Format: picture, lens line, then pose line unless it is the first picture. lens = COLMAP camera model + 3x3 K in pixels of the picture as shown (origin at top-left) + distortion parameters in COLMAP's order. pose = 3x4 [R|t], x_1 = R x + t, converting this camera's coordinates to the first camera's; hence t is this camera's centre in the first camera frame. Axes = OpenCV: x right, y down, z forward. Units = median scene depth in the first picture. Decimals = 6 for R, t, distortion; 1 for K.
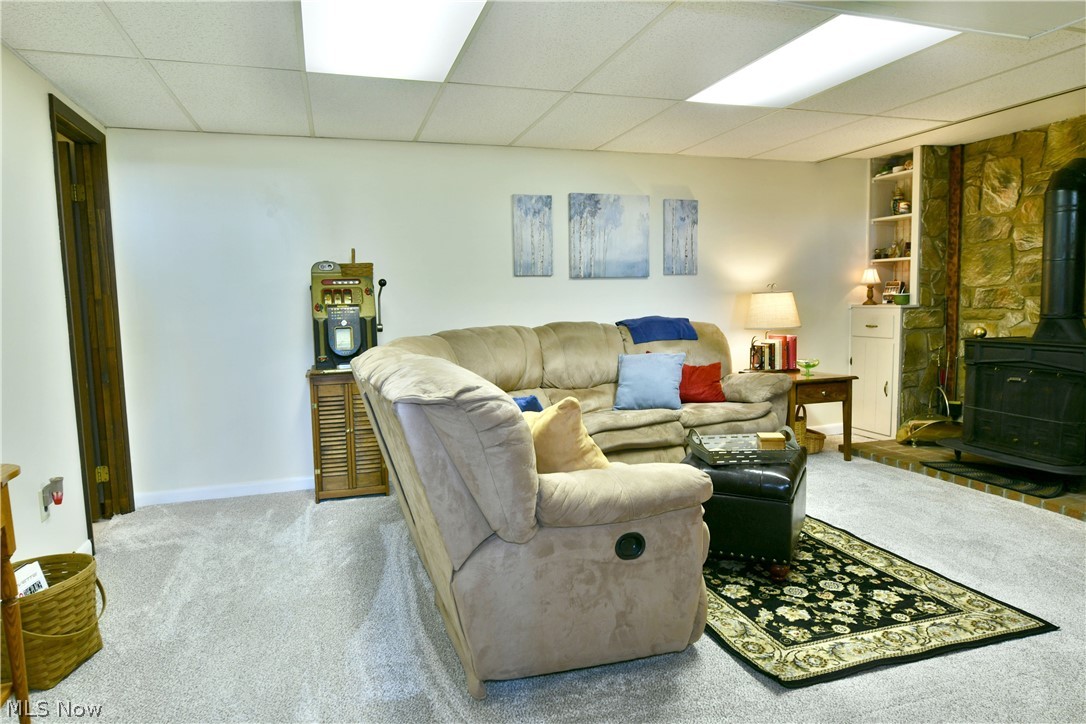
lens RADIAL K [[664.4, 0, 531.2], [0, 664.4, 352.5], [0, 0, 1]] dist [-0.004677, -0.006114]
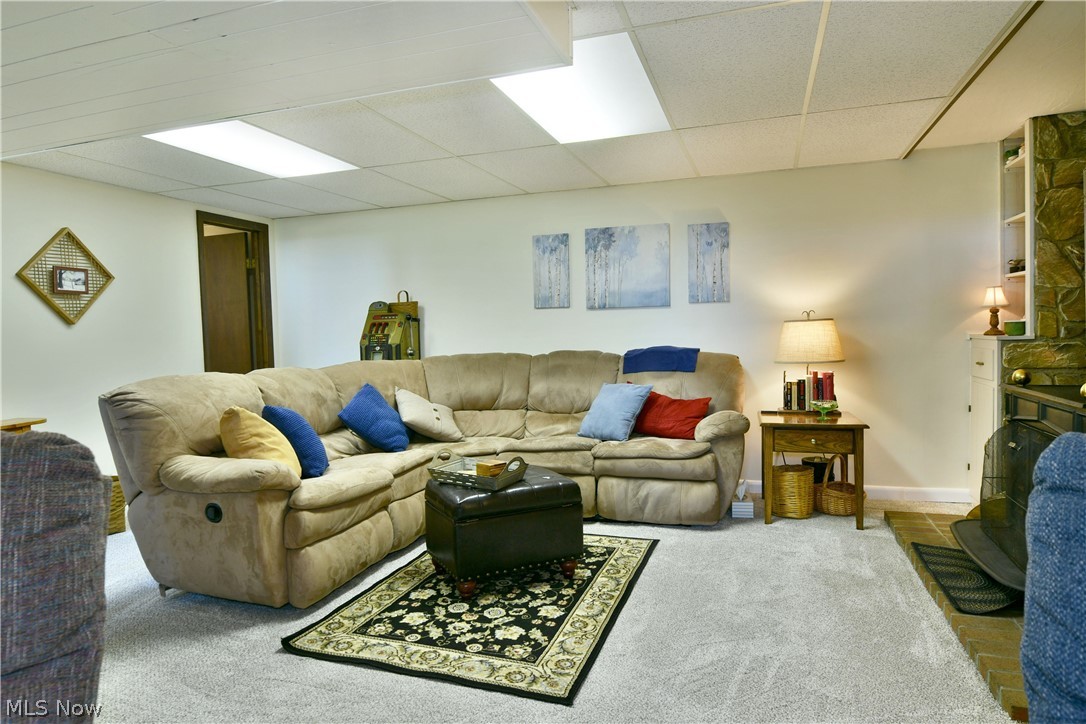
lens RADIAL K [[645.6, 0, 506.4], [0, 645.6, 356.2], [0, 0, 1]] dist [-0.013749, -0.001292]
pose [[0.799670, 0.025069, -0.599917, 0.773633], [-0.038882, 0.999193, -0.010076, -0.029078], [0.599180, 0.031383, 0.799999, 0.140268]]
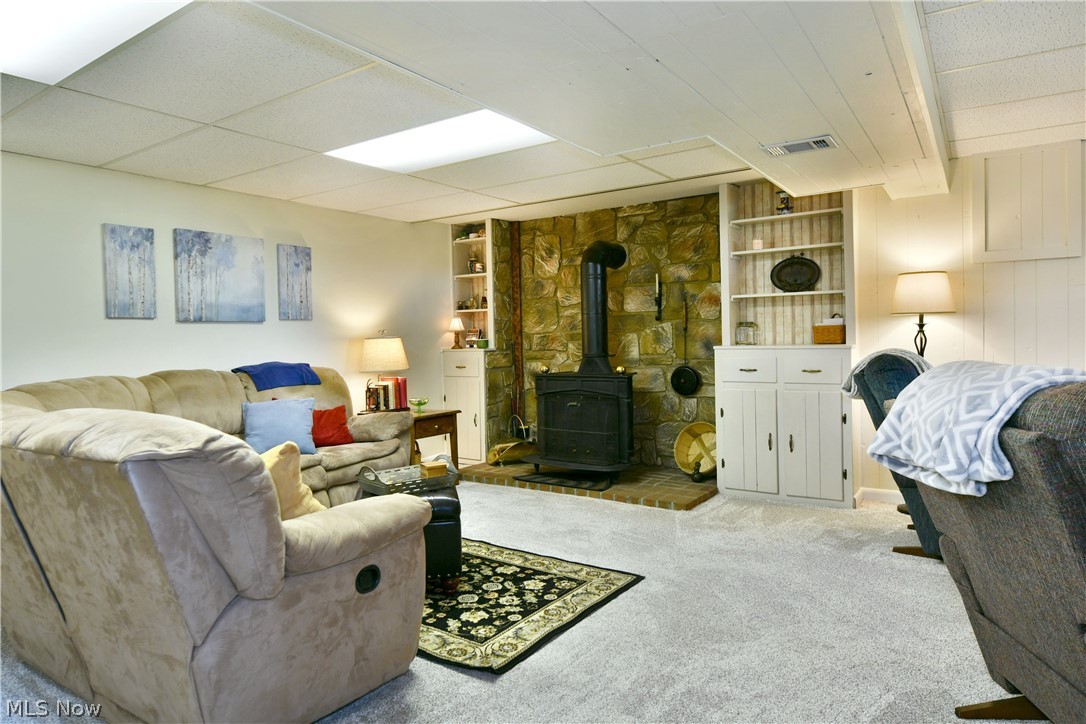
lens RADIAL K [[664.4, 0, 531.2], [0, 664.4, 352.5], [0, 0, 1]] dist [-0.004677, -0.006114]
pose [[0.793632, -0.011351, 0.608292, -0.144869], [0.054725, 0.997105, -0.052794, 0.004595], [-0.605932, 0.075188, 0.791956, 0.001521]]
